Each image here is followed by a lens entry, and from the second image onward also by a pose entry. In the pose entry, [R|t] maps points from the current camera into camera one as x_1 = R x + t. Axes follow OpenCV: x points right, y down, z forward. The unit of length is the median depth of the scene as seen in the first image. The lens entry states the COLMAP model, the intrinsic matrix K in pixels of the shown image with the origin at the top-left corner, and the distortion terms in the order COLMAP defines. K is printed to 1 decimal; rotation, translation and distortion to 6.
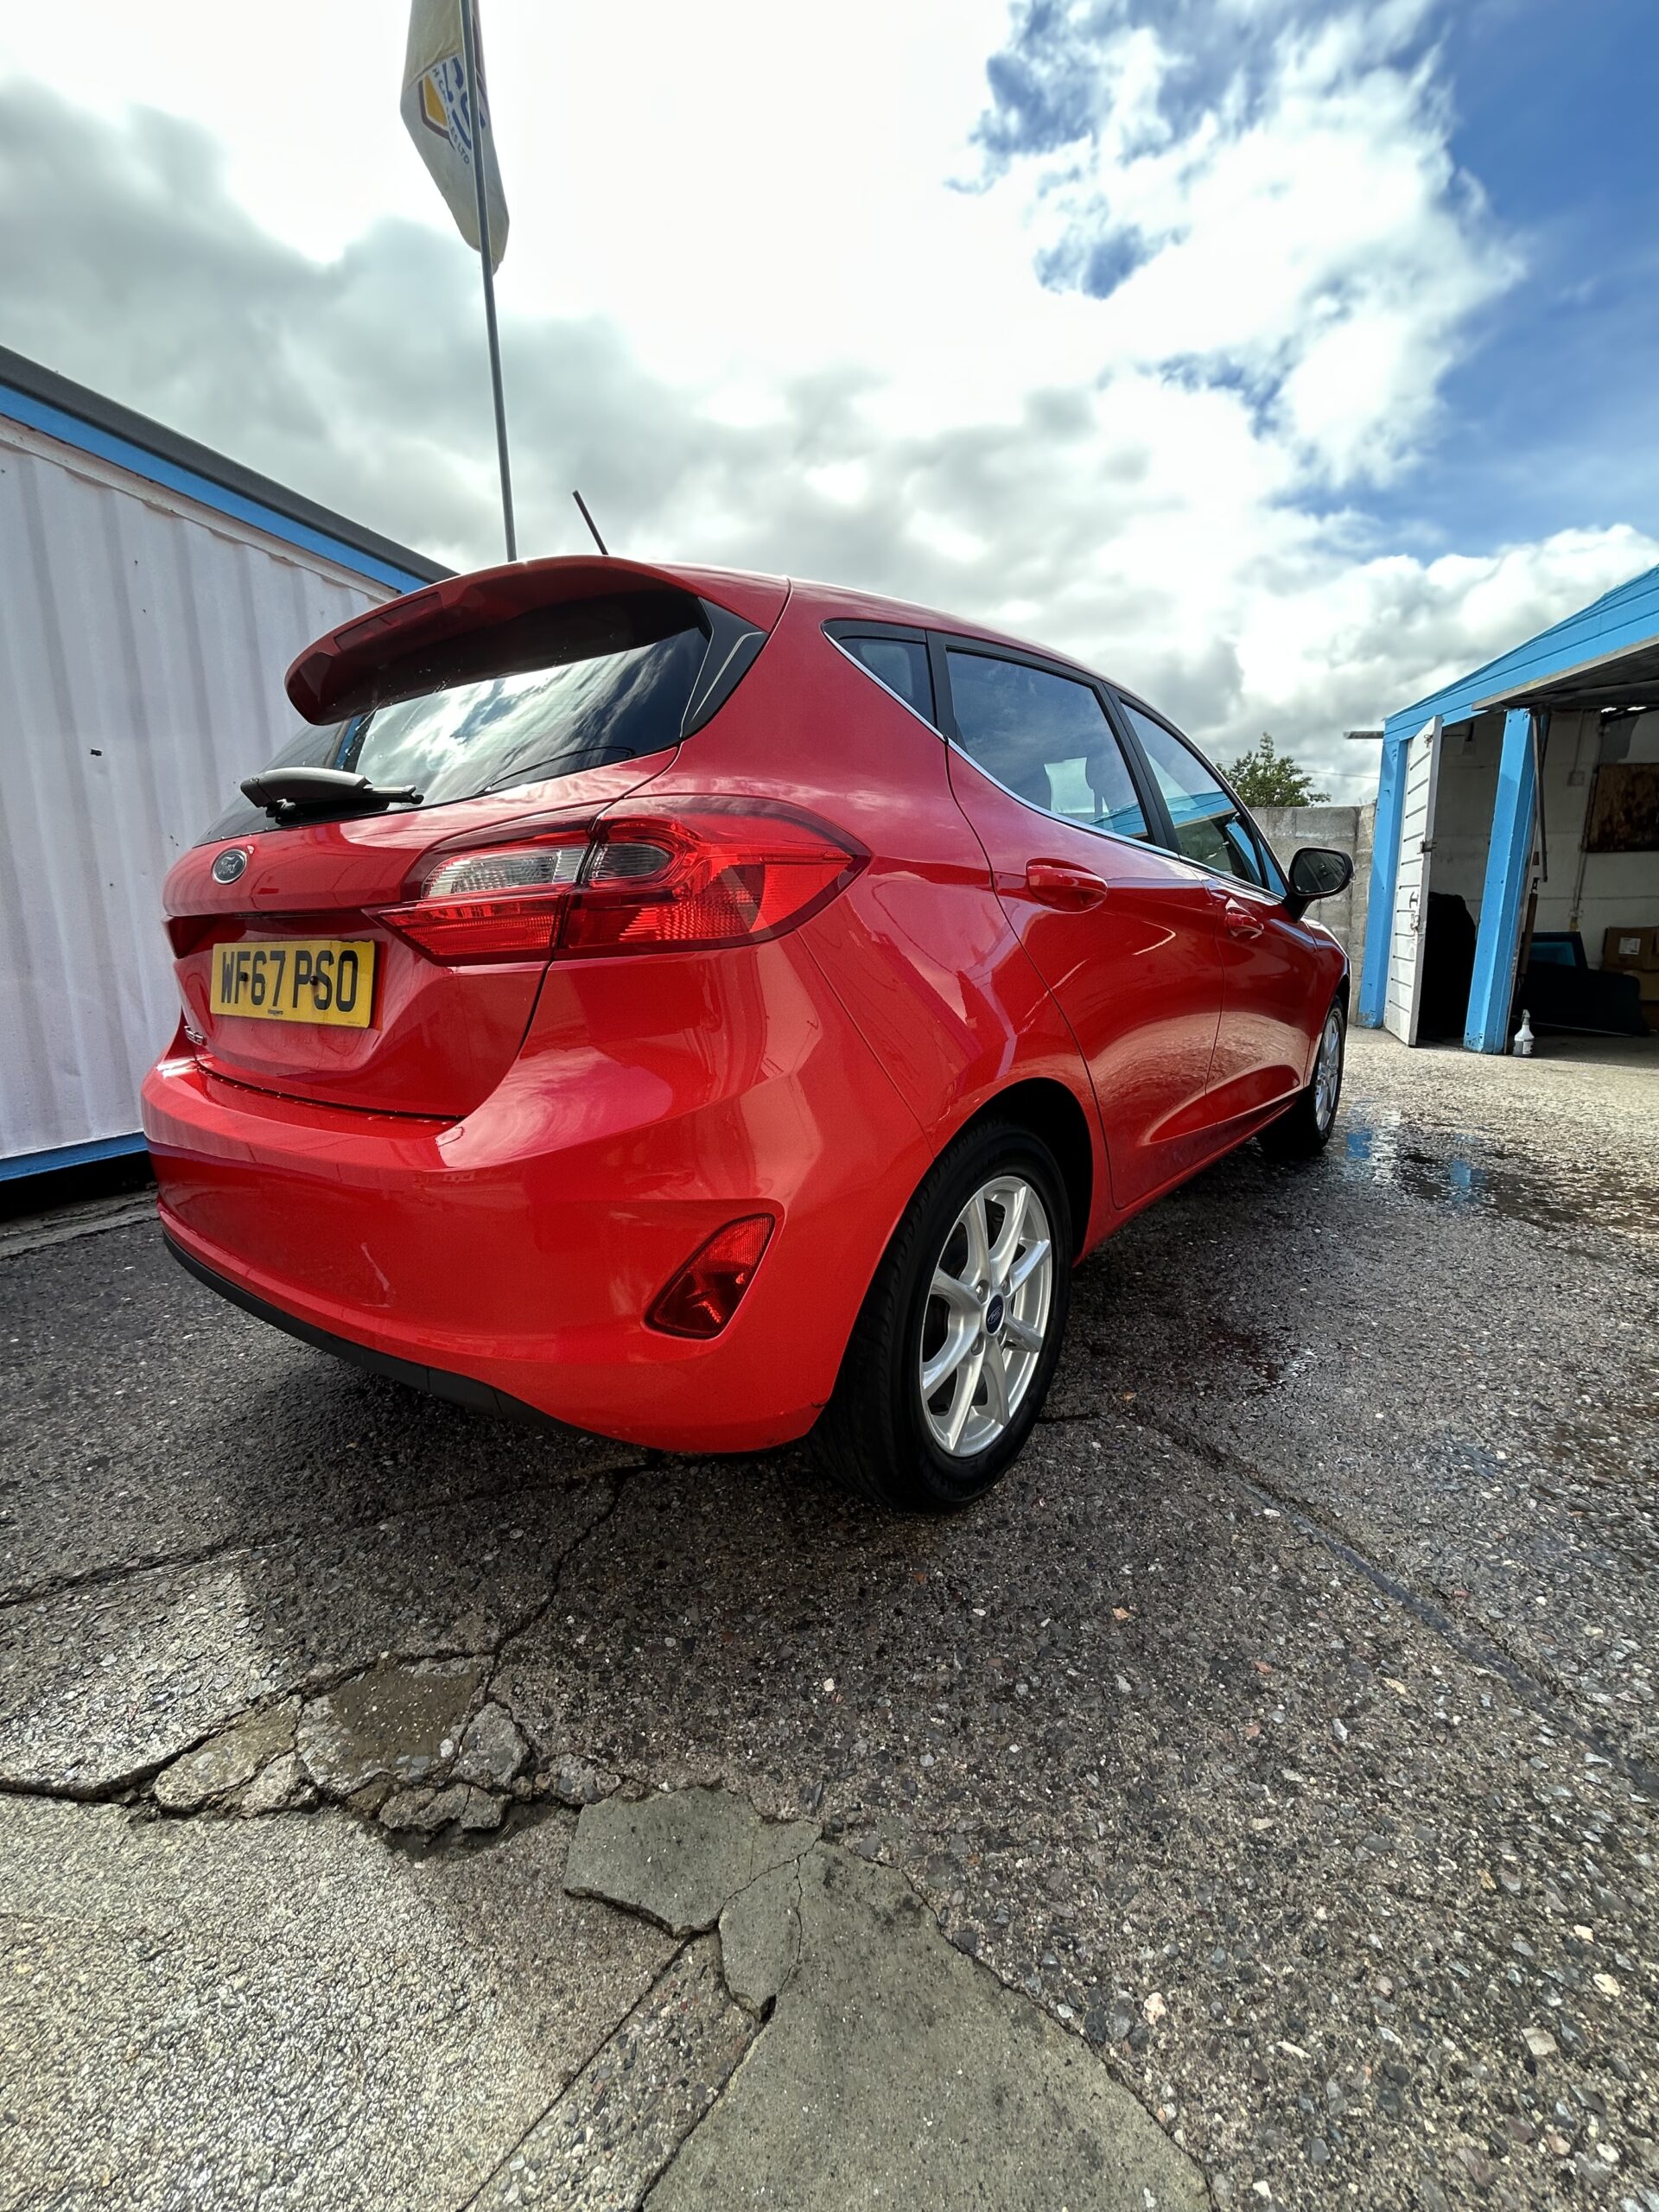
lens RADIAL K [[902.3, 0, 840.4], [0, 902.3, 1112.9], [0, 0, 1]] dist [0.001771, -0.000868]
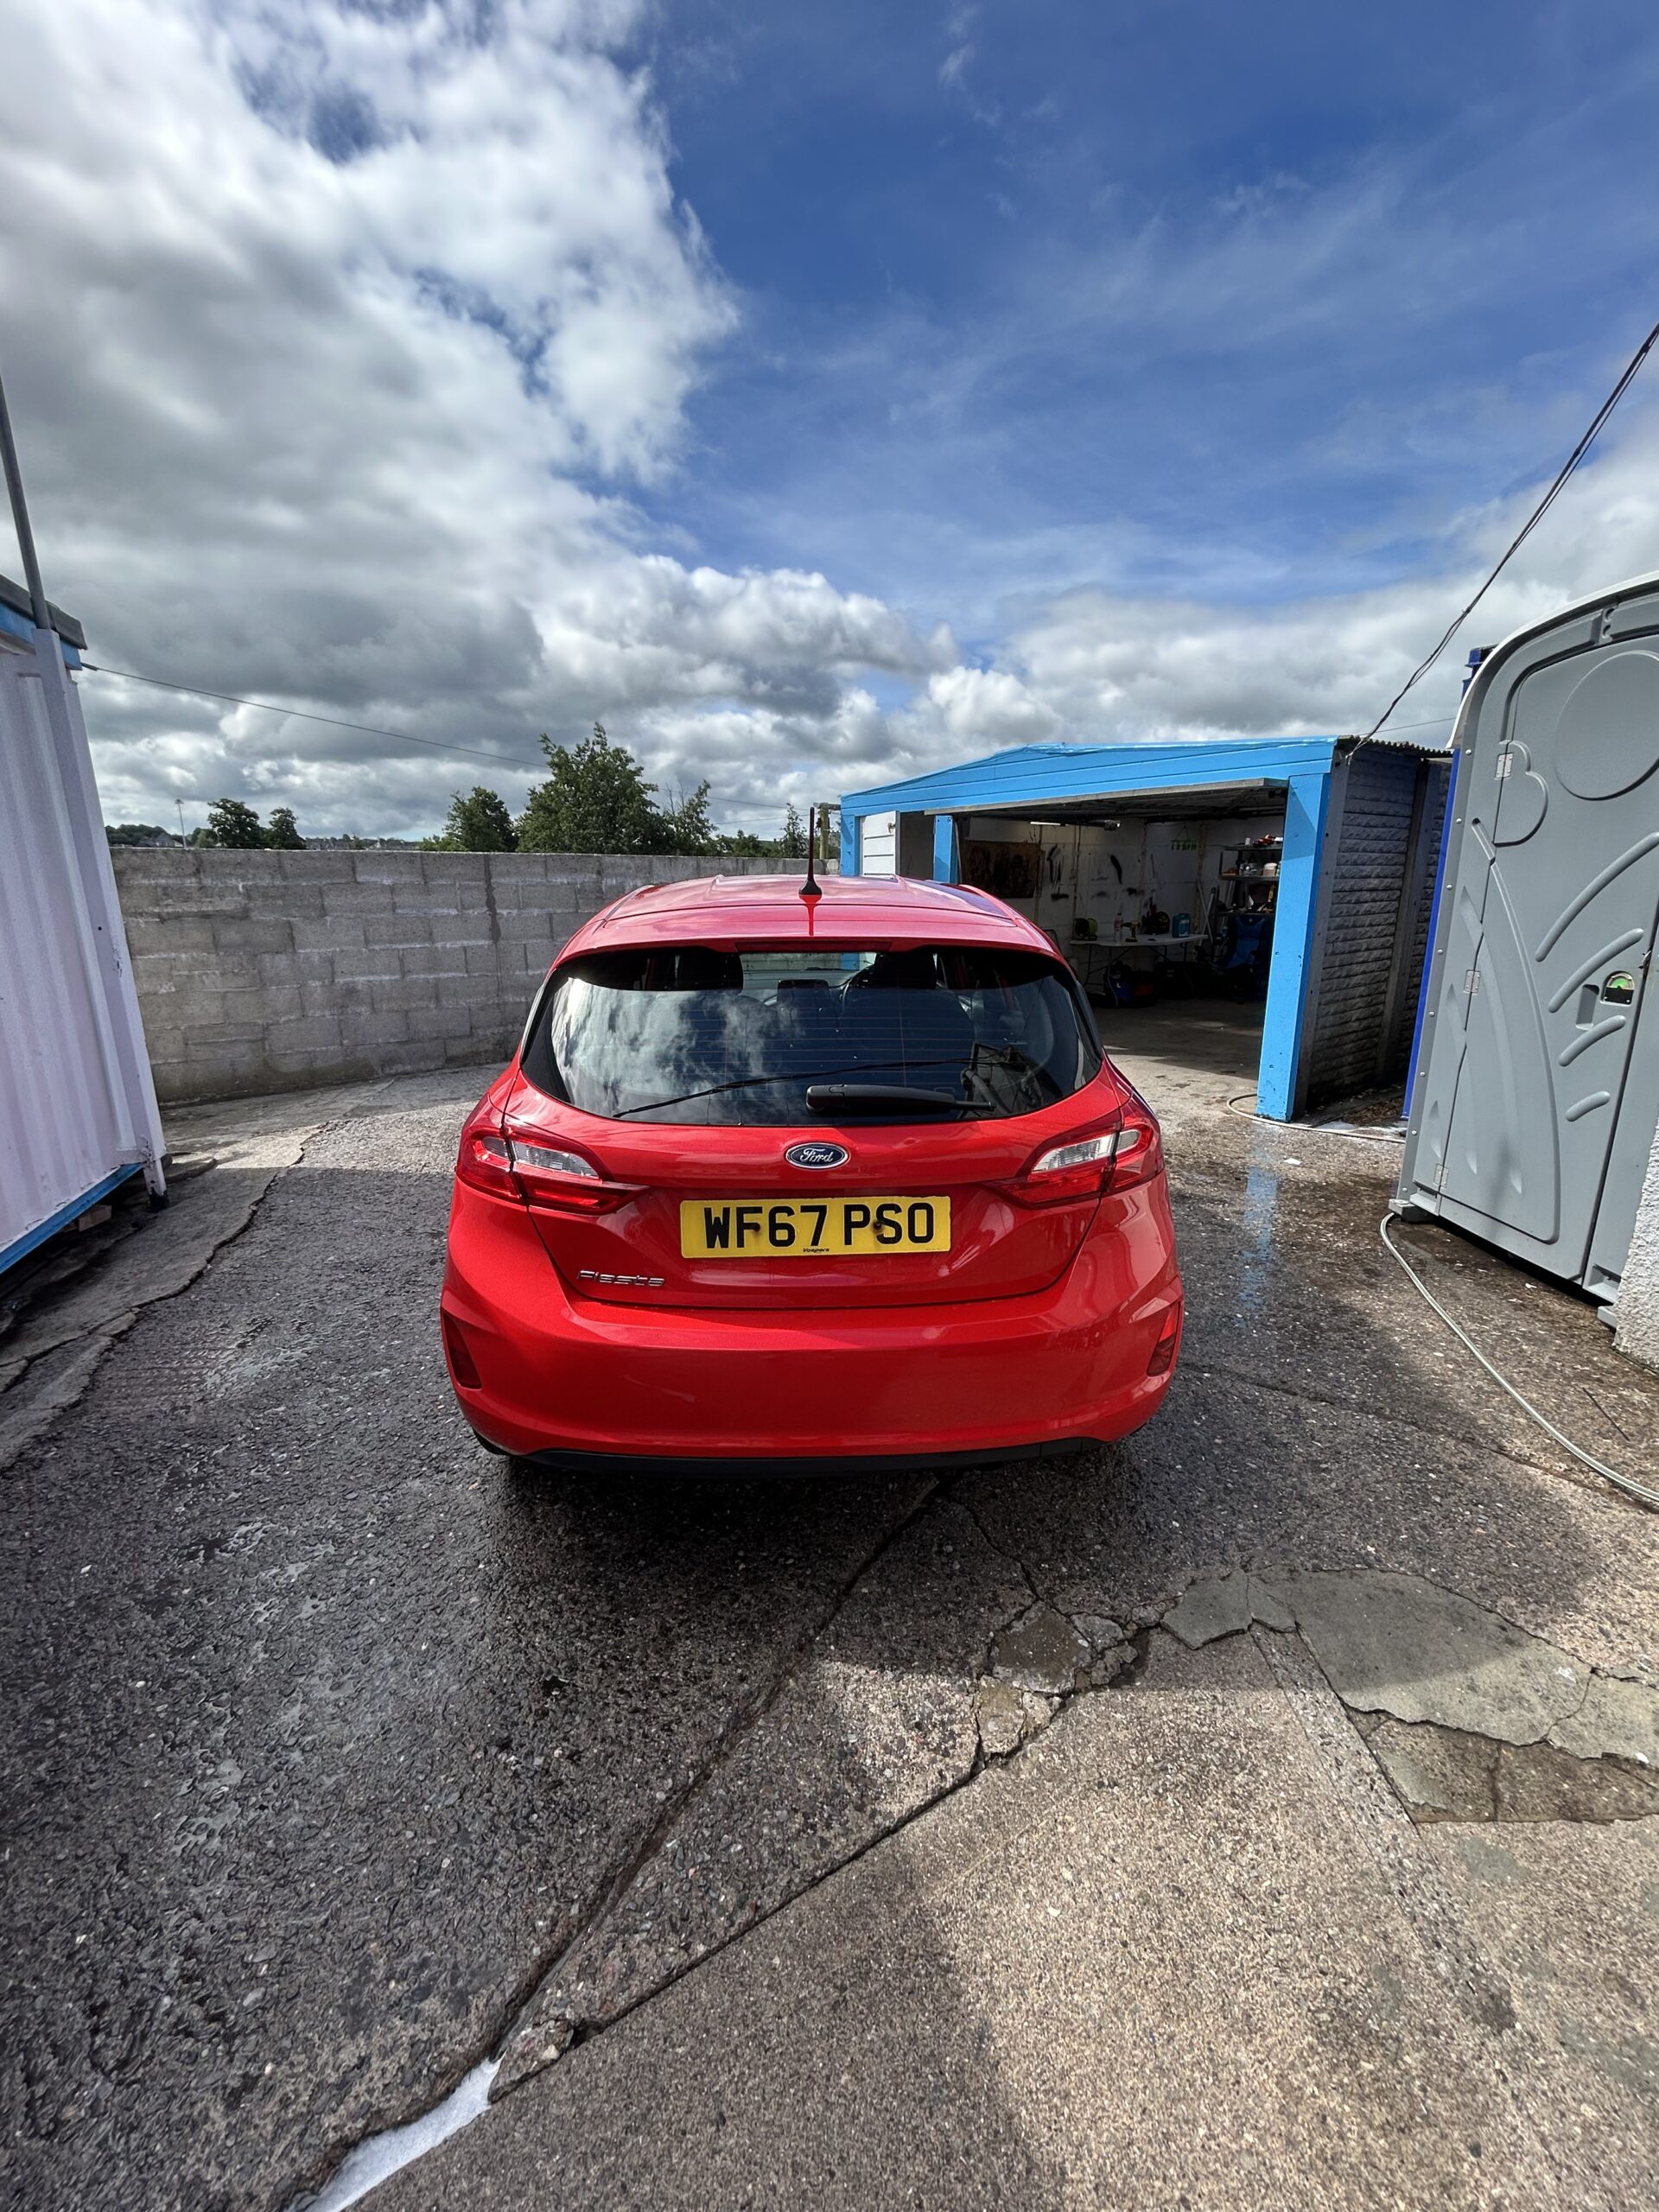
lens RADIAL K [[902.3, 0, 829.0], [0, 902.3, 1108.7], [0, 0, 1]] dist [0.001771, -0.000868]
pose [[0.776430, -0.141213, 0.614179, -1.431107], [0.122104, 0.989813, 0.073217, -0.424320], [-0.618262, 0.018146, 0.785763, -0.083304]]
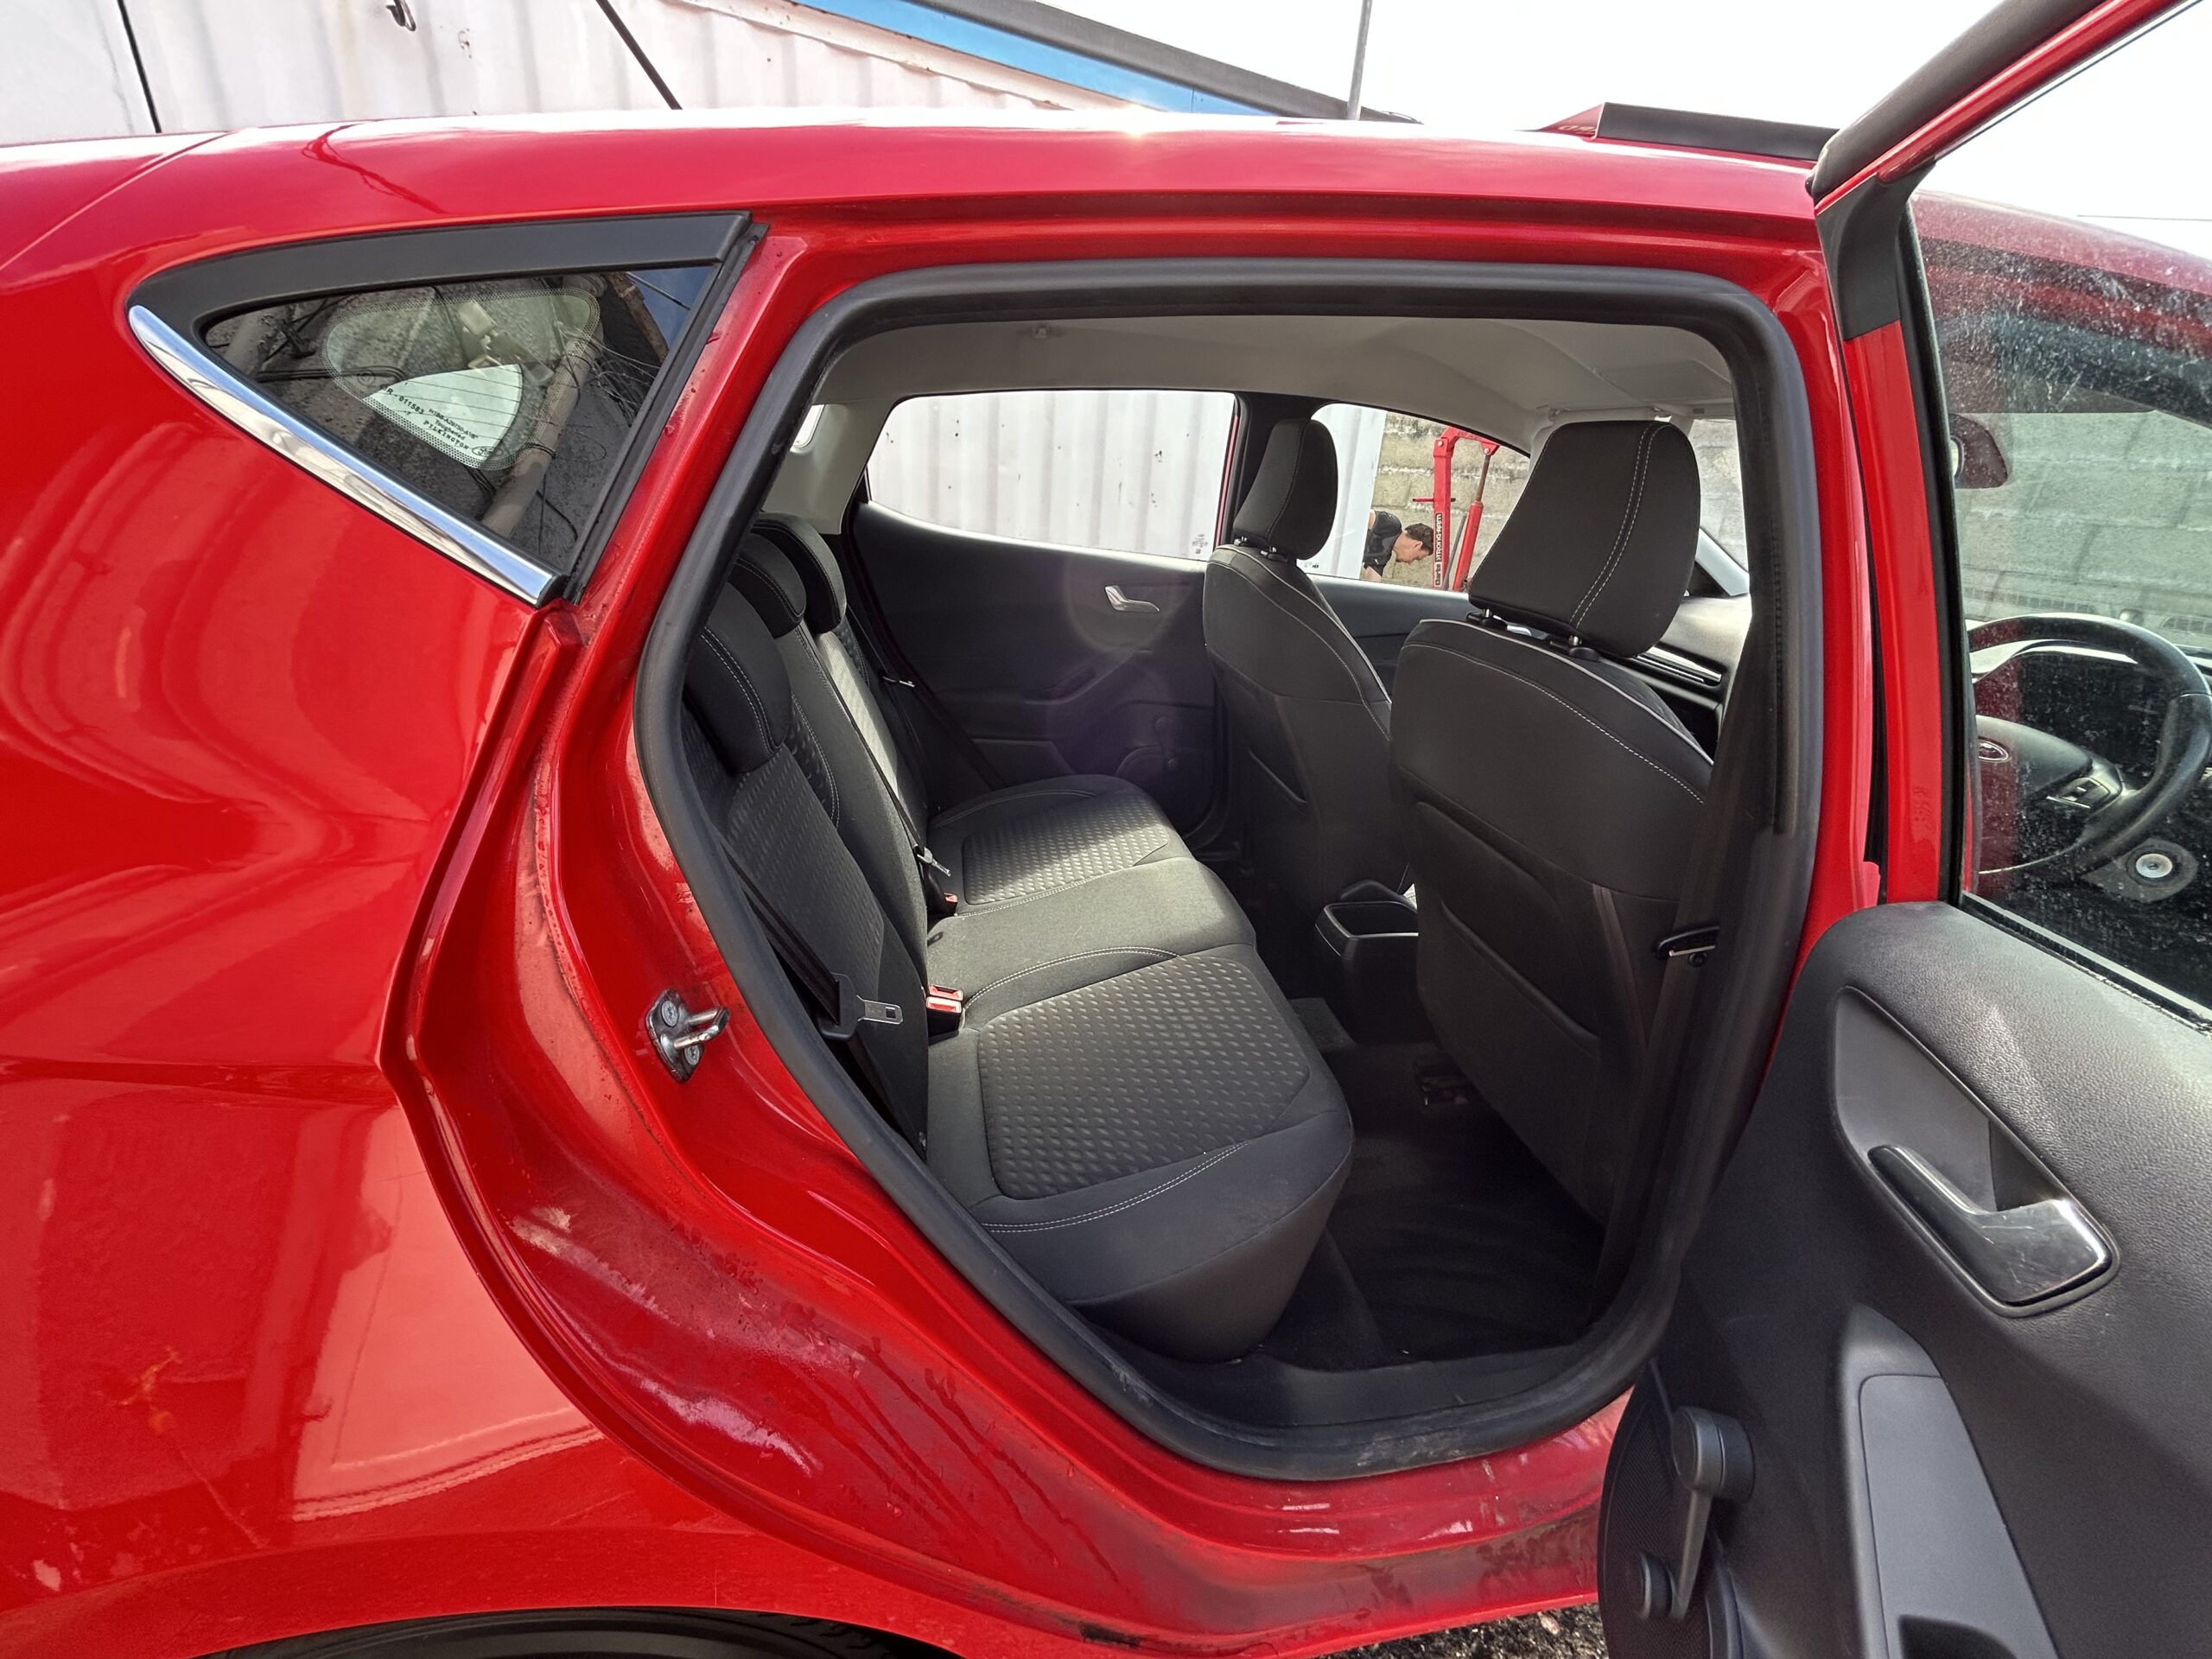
lens RADIAL K [[902.3, 0, 1113.1], [0, 902.3, 824.8], [0, 0, 1]] dist [0.001771, -0.000868]
pose [[0.743262, 0.316472, -0.589413, 0.541131], [-0.215141, 0.947305, 0.237336, -0.481943], [0.633464, -0.049596, 0.772181, 0.924621]]
